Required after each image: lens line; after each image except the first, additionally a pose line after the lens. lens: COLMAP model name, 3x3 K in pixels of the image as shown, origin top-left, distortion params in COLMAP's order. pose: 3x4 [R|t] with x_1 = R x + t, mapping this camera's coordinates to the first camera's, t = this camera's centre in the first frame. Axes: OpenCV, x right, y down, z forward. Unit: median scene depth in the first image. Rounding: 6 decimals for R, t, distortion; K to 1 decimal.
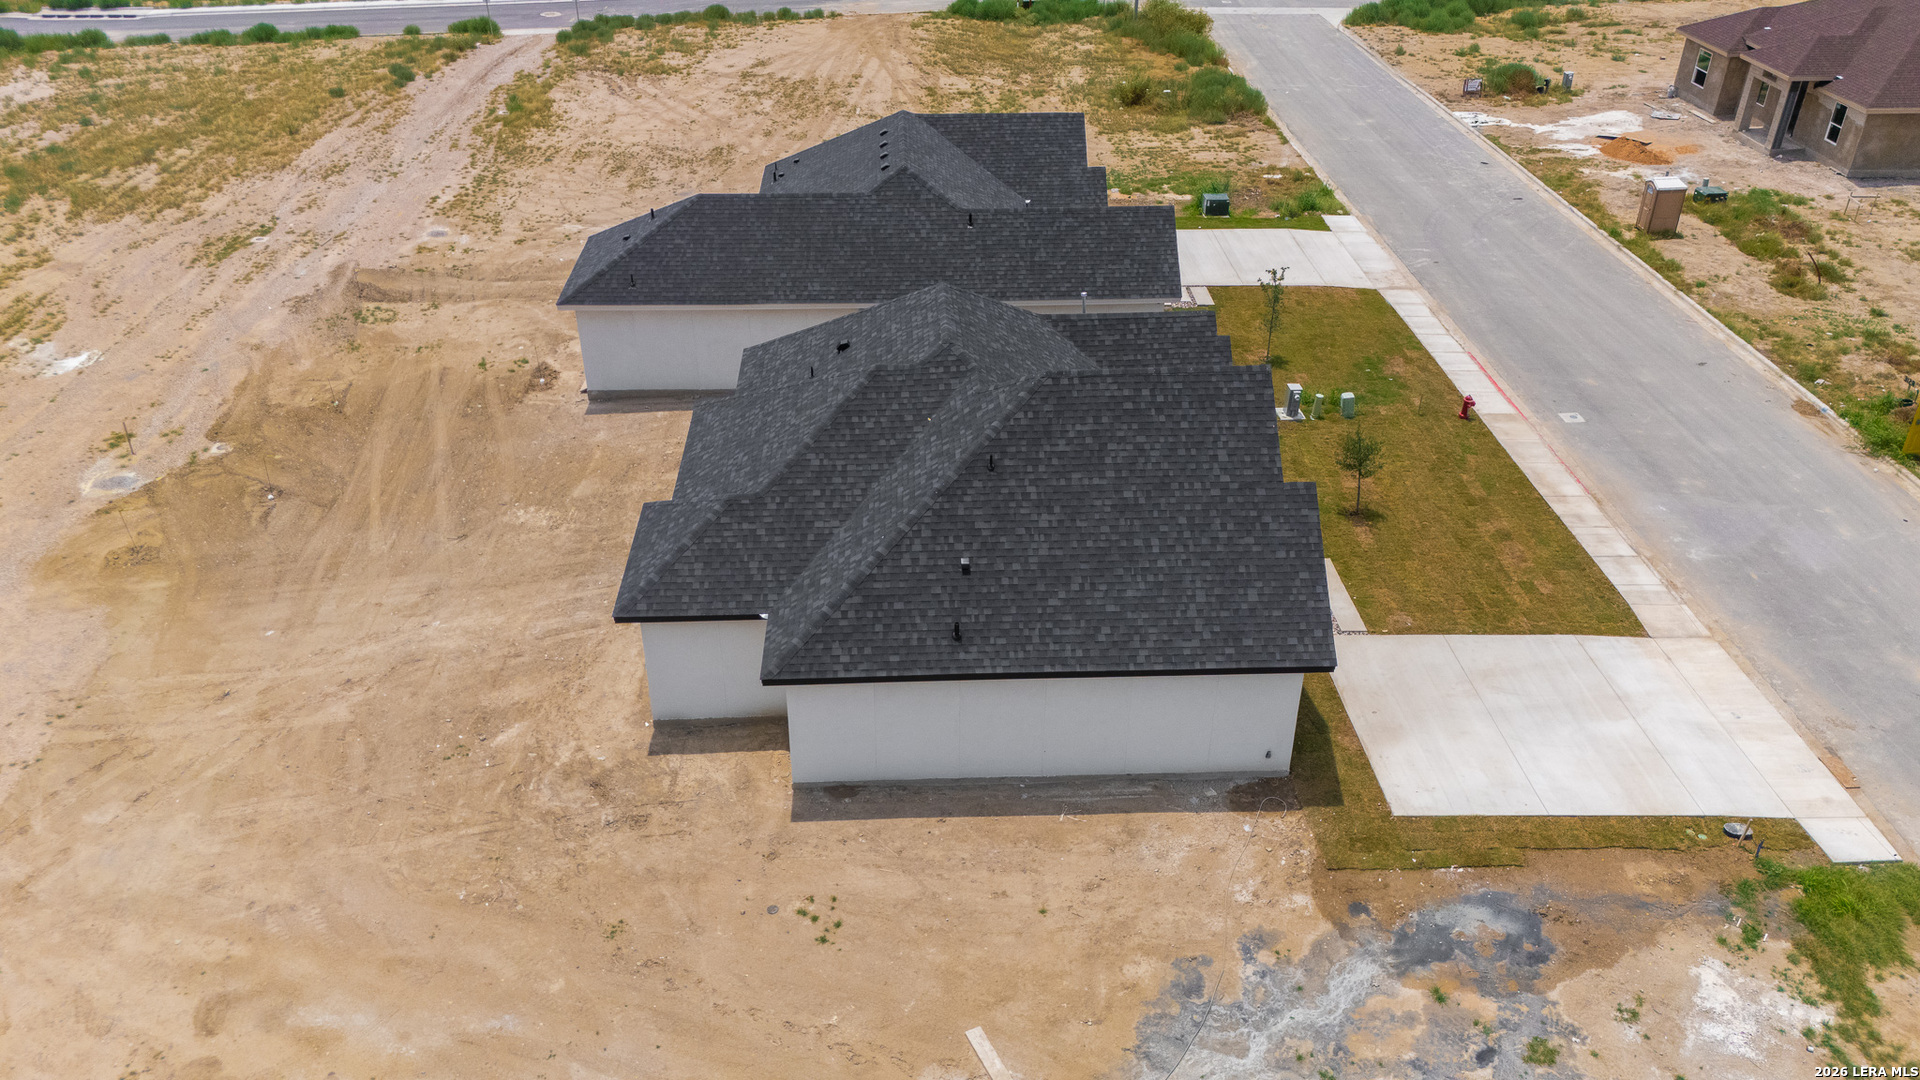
lens RADIAL K [[1413.7, 0, 951.0], [0, 1413.7, 525.1], [0, 0, 1]] dist [0.084399, -0.080418]
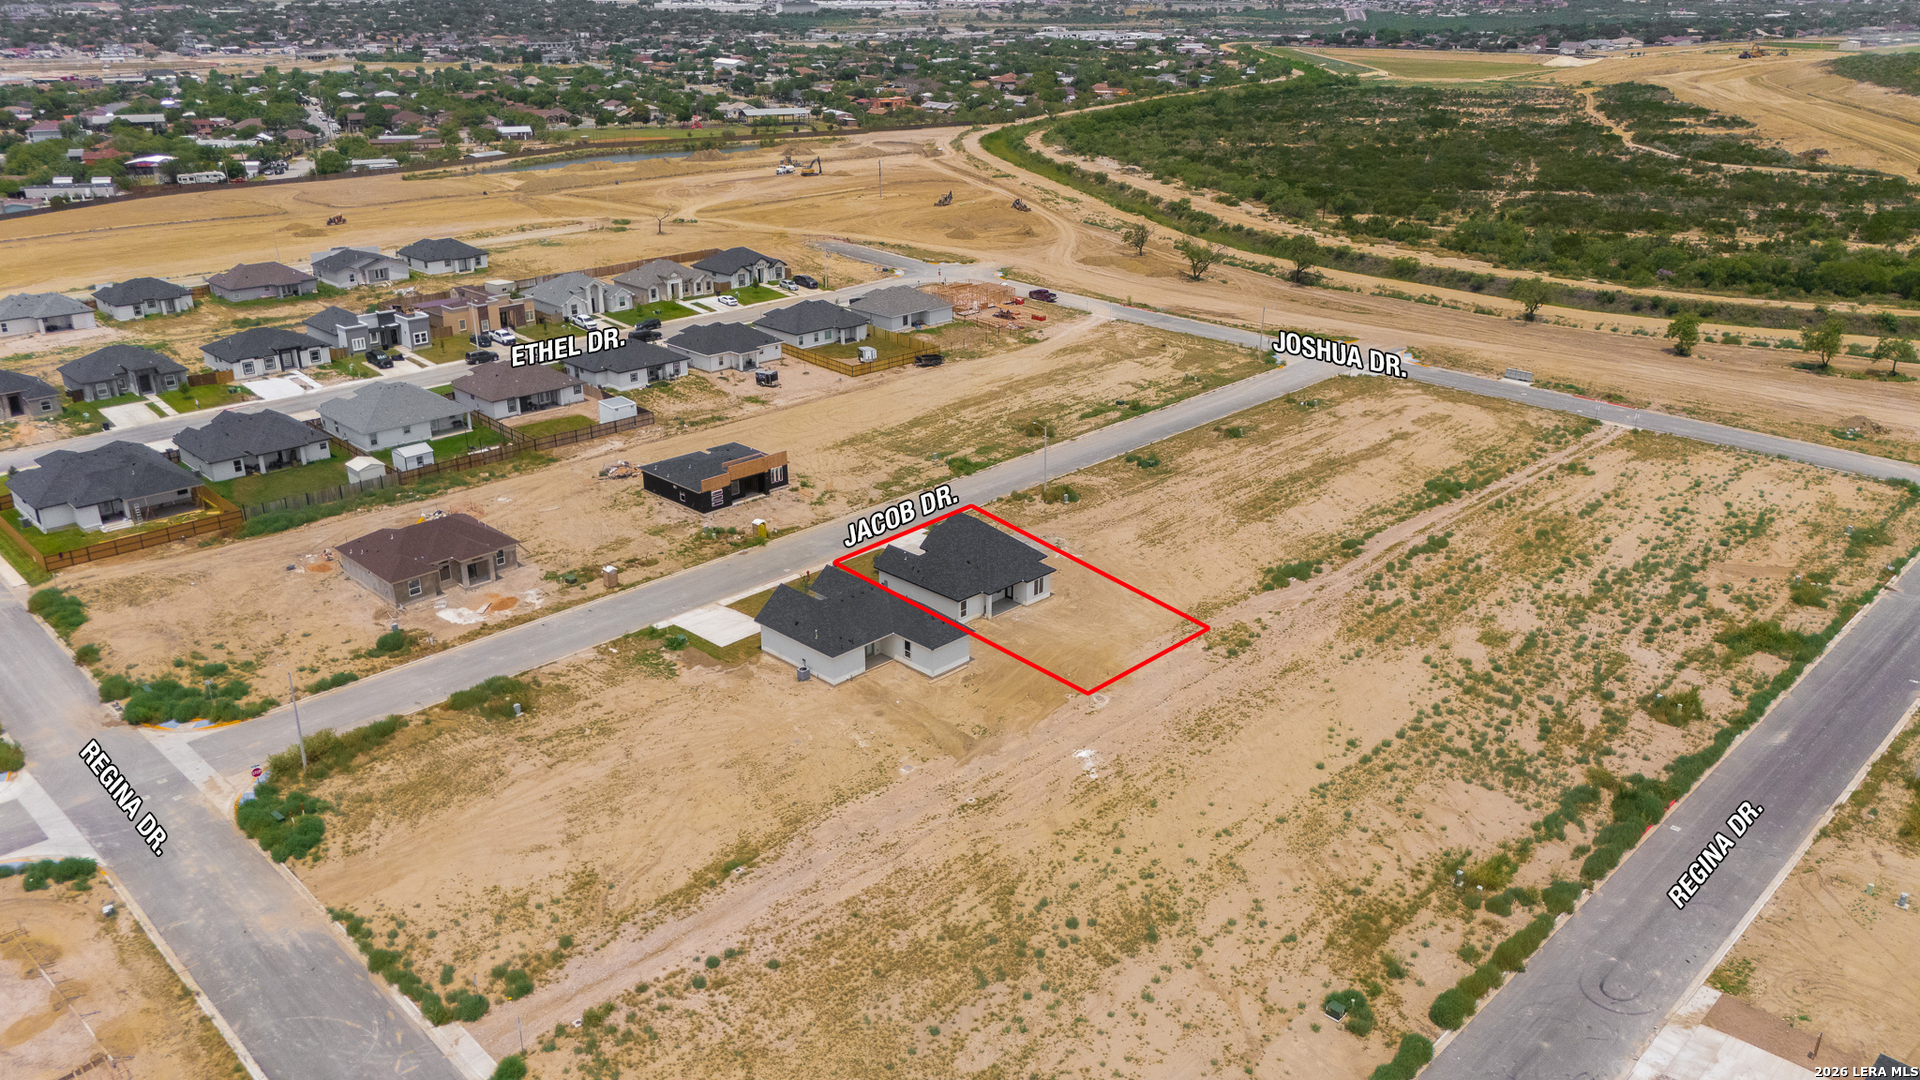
lens RADIAL K [[1414.1, 0, 927.4], [0, 1414.1, 535.9], [0, 0, 1]] dist [0.073328, -0.063911]
pose [[-0.667187, -0.271772, 0.693543, -3.469748], [0.392278, 0.663305, 0.637294, -3.490845], [-0.633229, 0.697256, -0.335938, 2.951613]]
